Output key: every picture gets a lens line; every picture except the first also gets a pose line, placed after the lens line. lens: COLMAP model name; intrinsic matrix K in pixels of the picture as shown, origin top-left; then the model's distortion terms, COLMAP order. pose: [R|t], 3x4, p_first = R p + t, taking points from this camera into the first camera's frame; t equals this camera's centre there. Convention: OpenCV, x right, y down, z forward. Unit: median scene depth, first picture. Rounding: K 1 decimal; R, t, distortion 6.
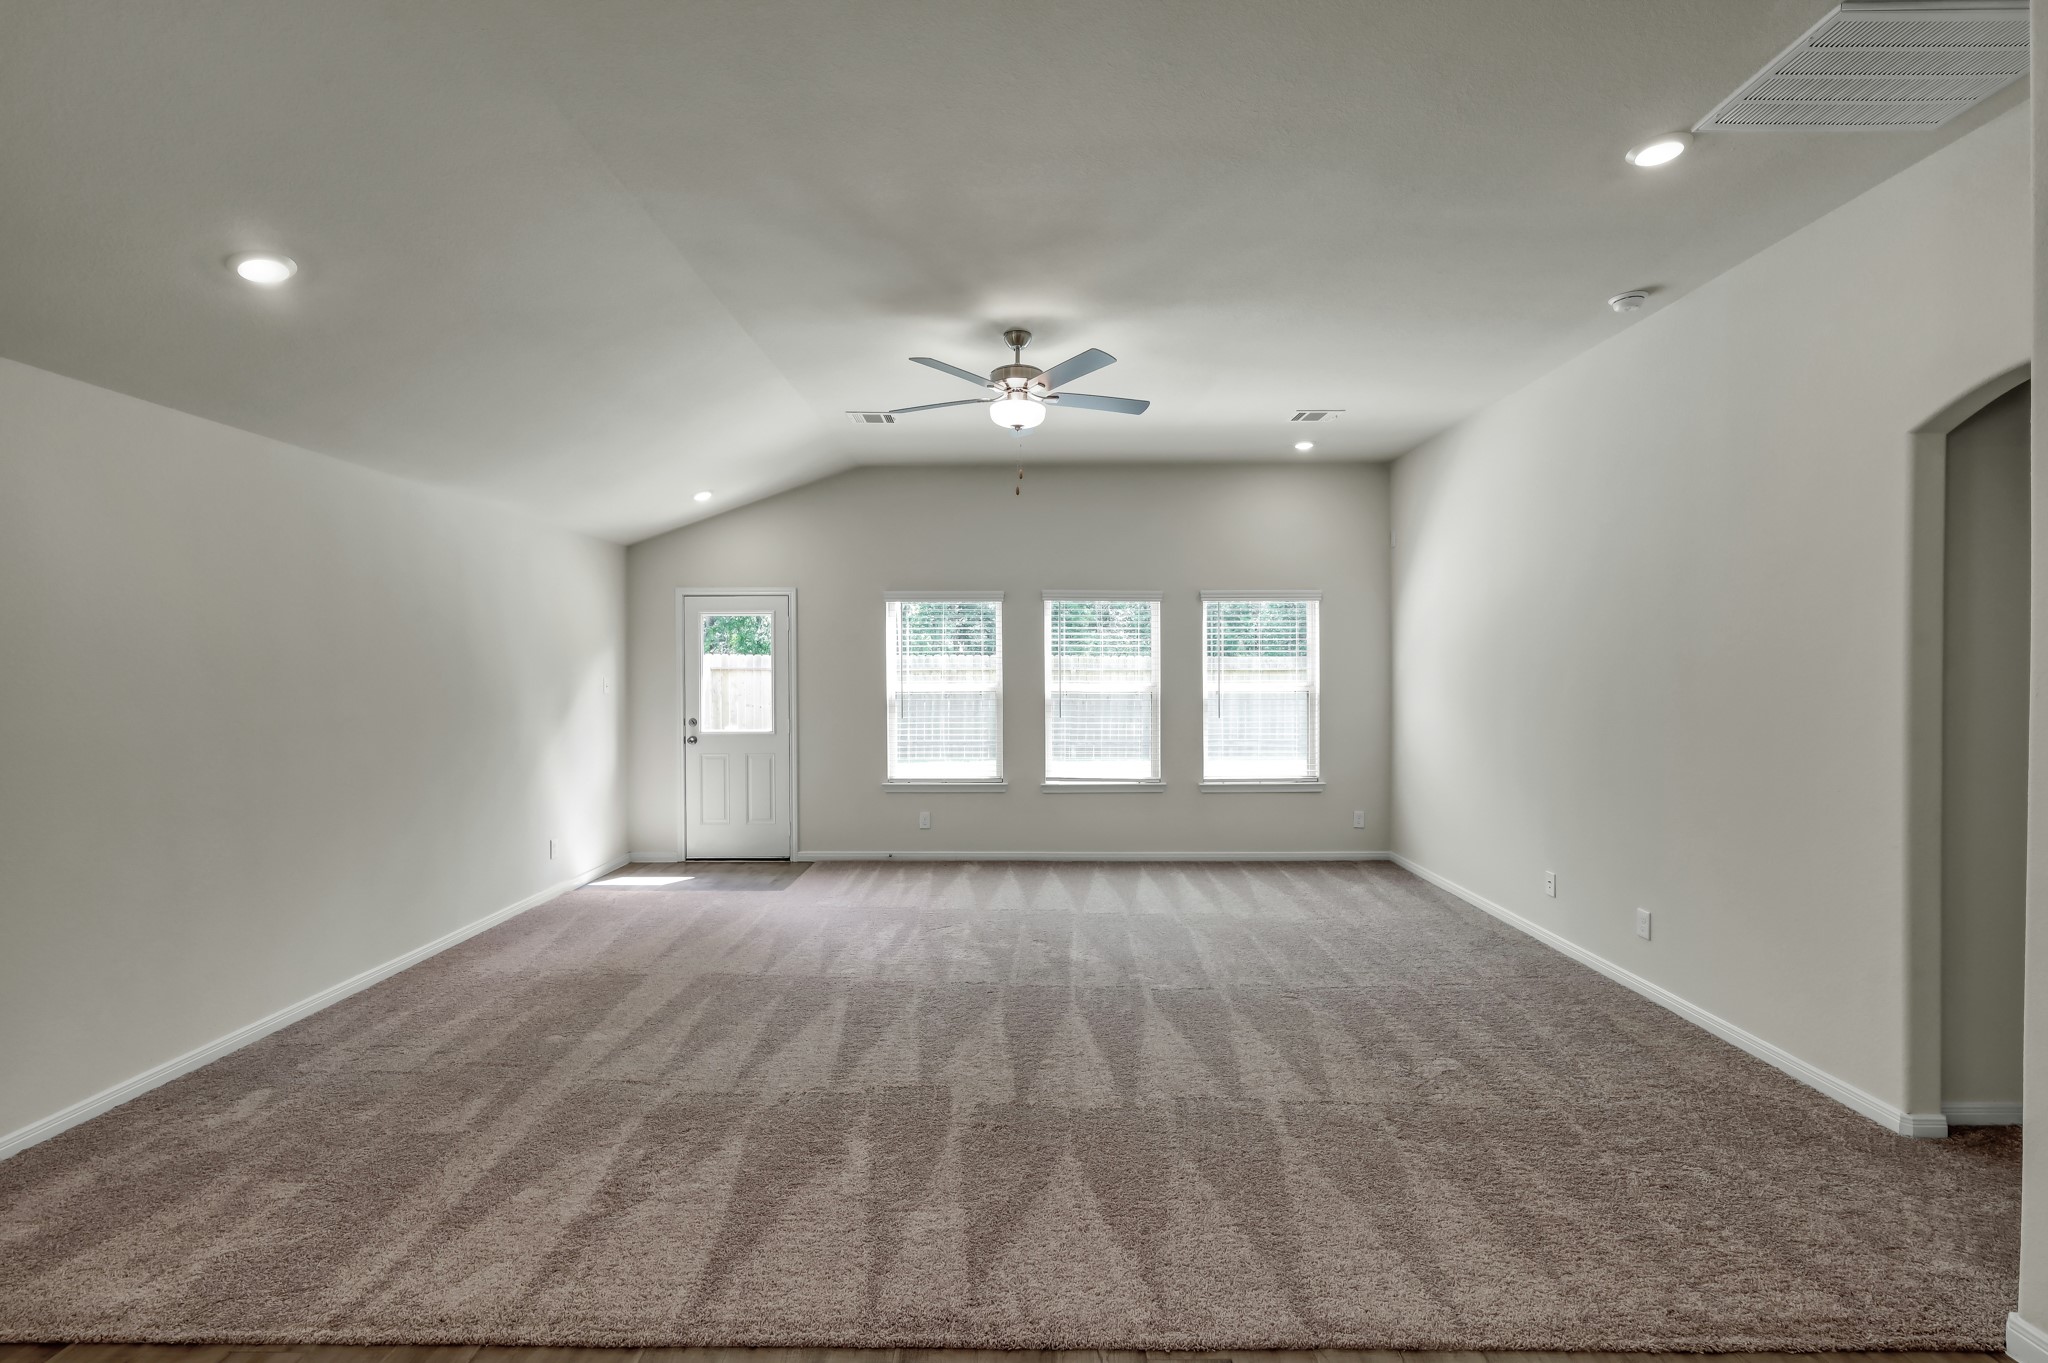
lens RADIAL K [[877.6, 0, 1024.0], [0, 877.6, 681.5], [0, 0, 1]] dist [-0.000244, -0.000020]
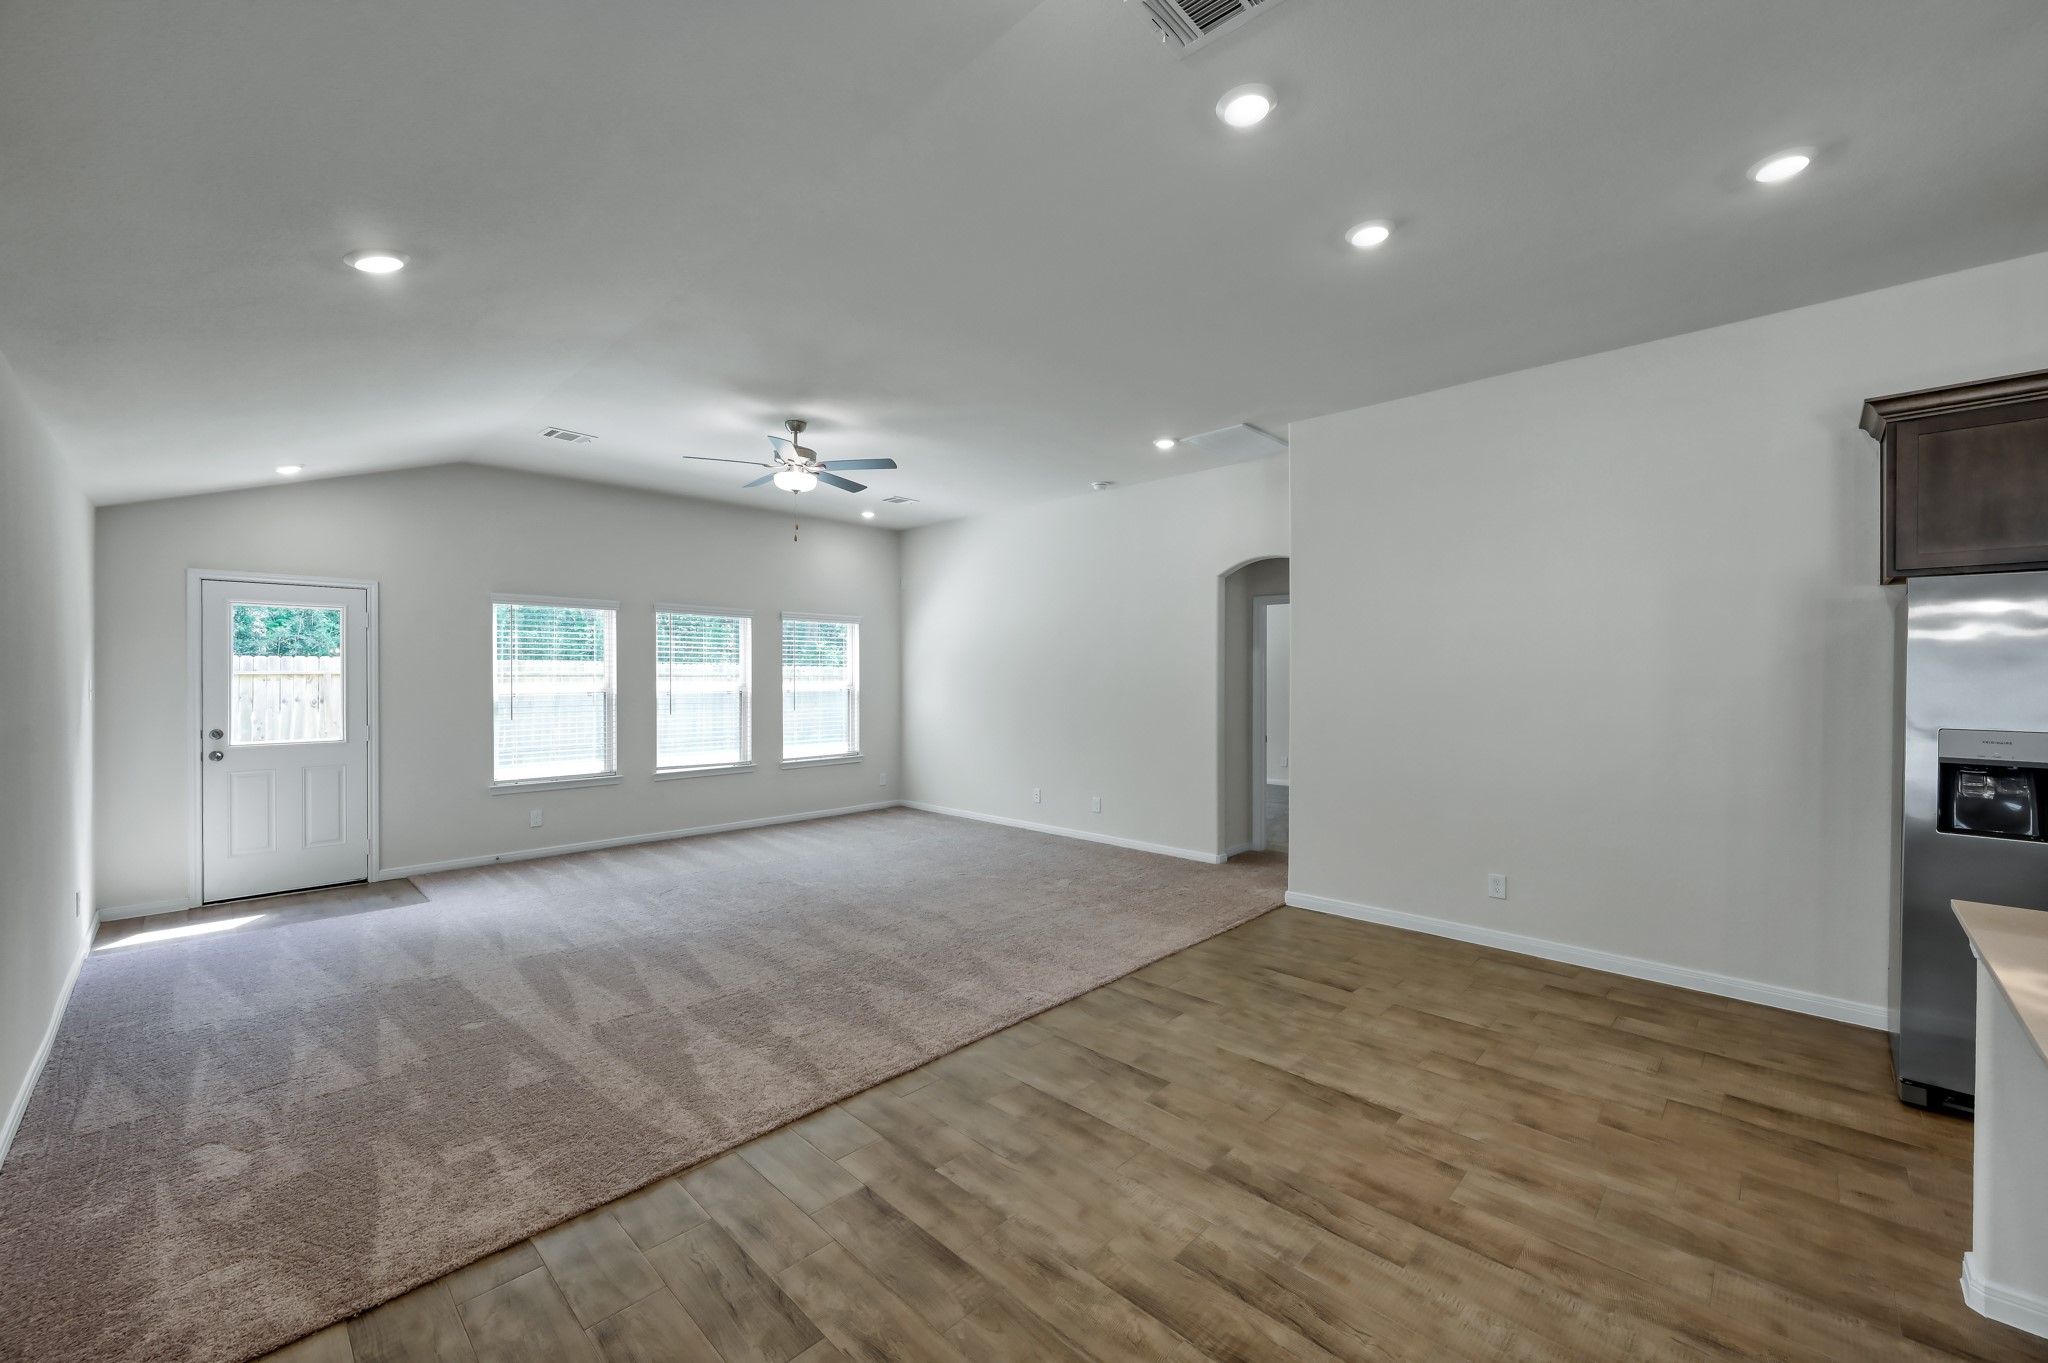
lens RADIAL K [[803.0, 0, 1024.0], [0, 803.0, 681.5], [0, 0, 1]] dist [-0.001714, 0.000344]
pose [[0.689794, -0.002077, 0.724002, -0.404468], [0.008085, 0.999956, -0.004834, 0.006939], [-0.723960, 0.009188, 0.689781, -0.063364]]
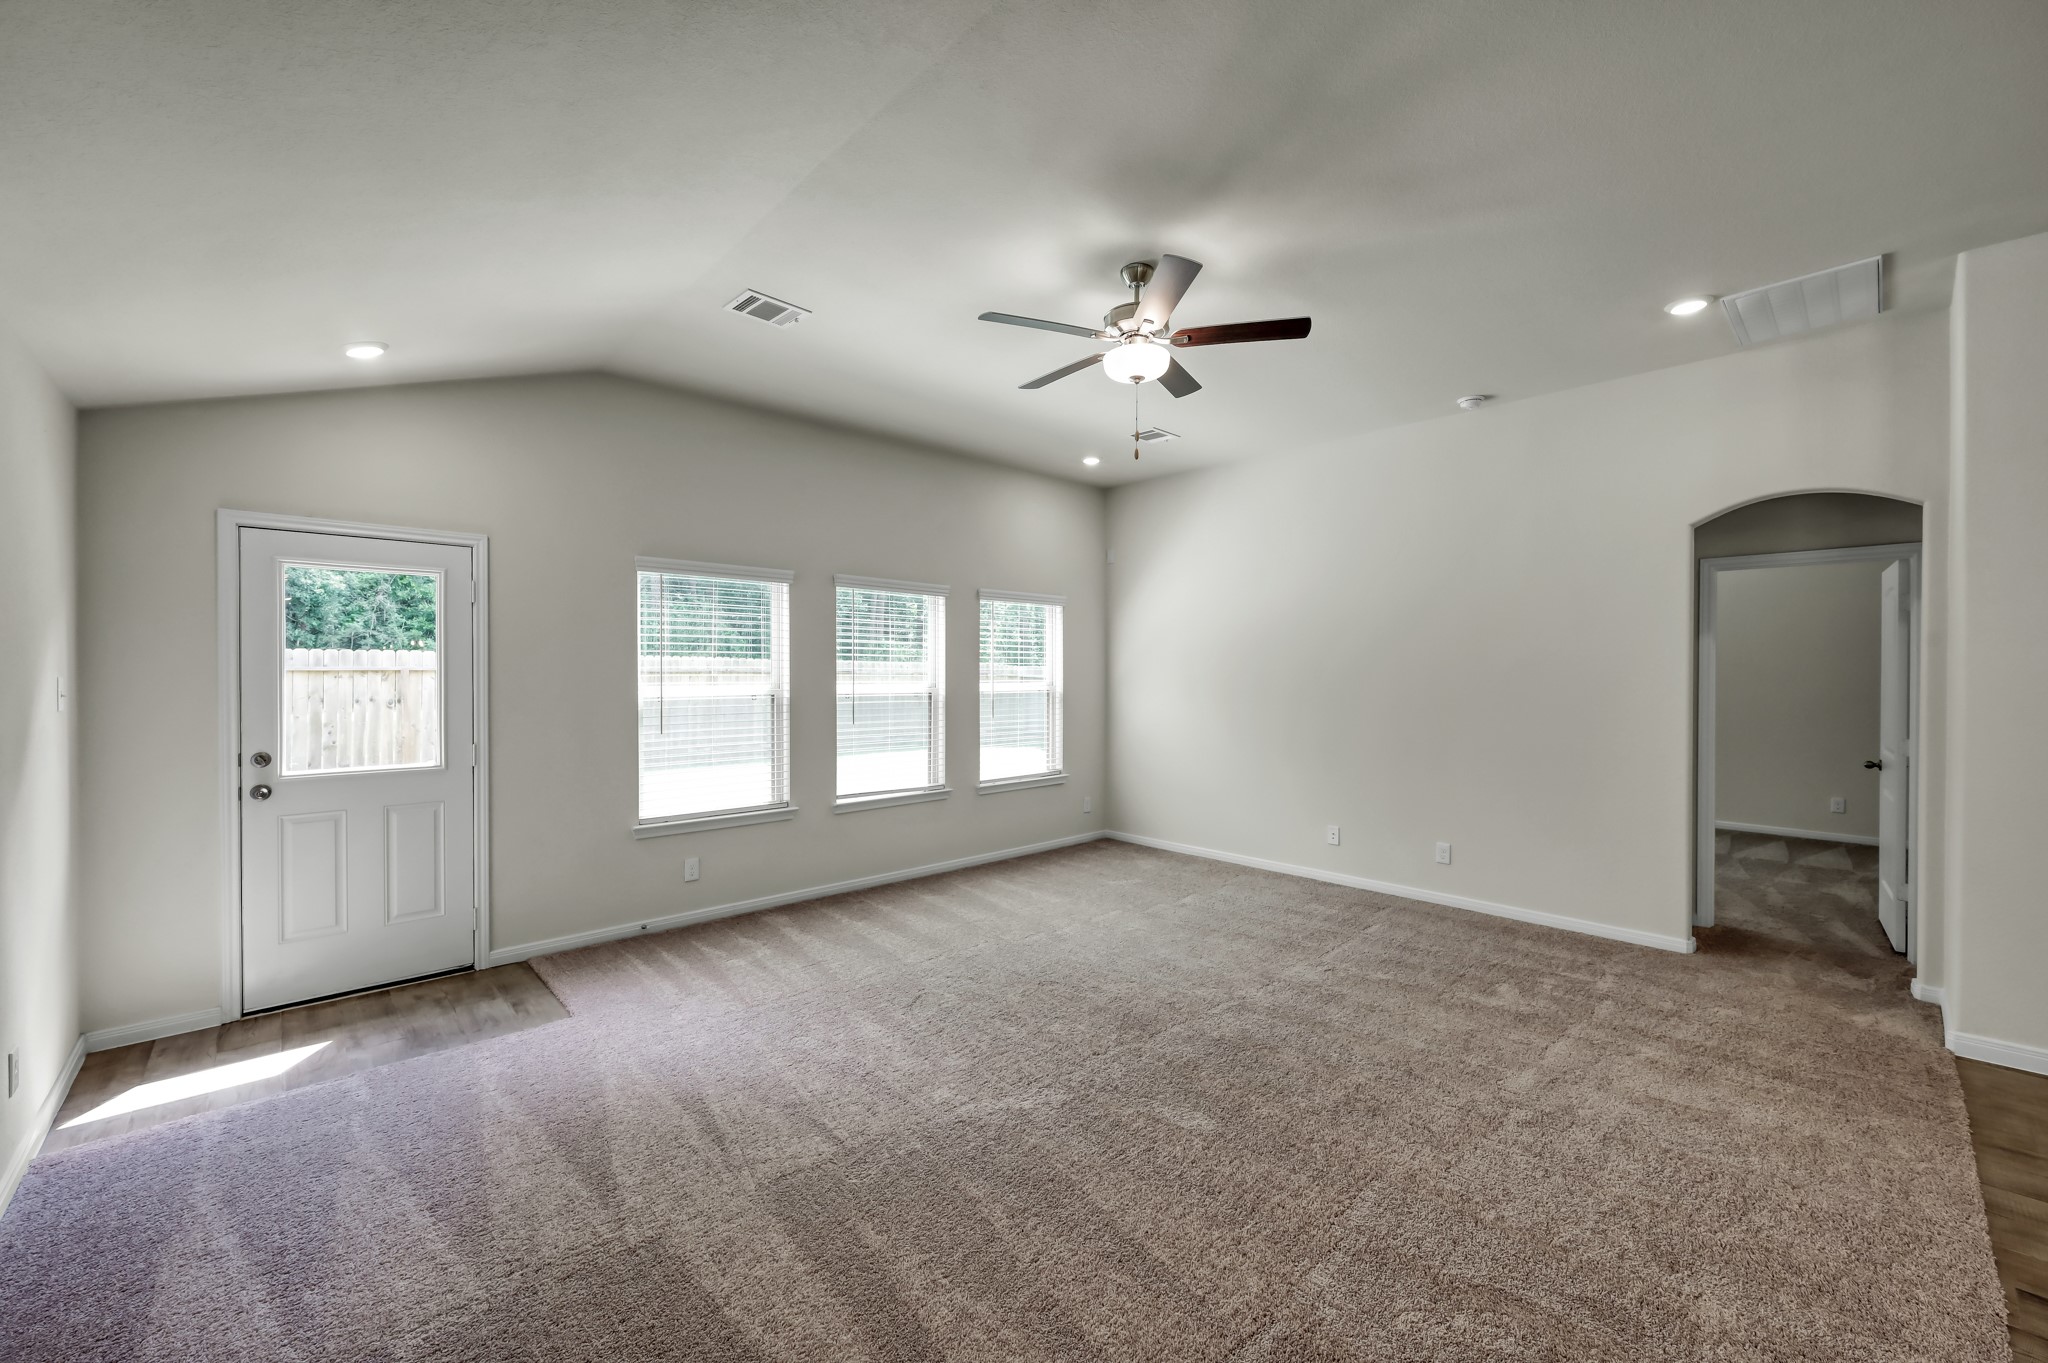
lens RADIAL K [[803.0, 0, 1024.0], [0, 803.0, 681.5], [0, 0, 1]] dist [-0.001714, 0.000344]
pose [[0.725993, -0.003621, 0.687692, -0.380817], [0.006412, 0.999978, -0.001504, 0.001584], [-0.687672, 0.005502, 0.726001, 0.315780]]
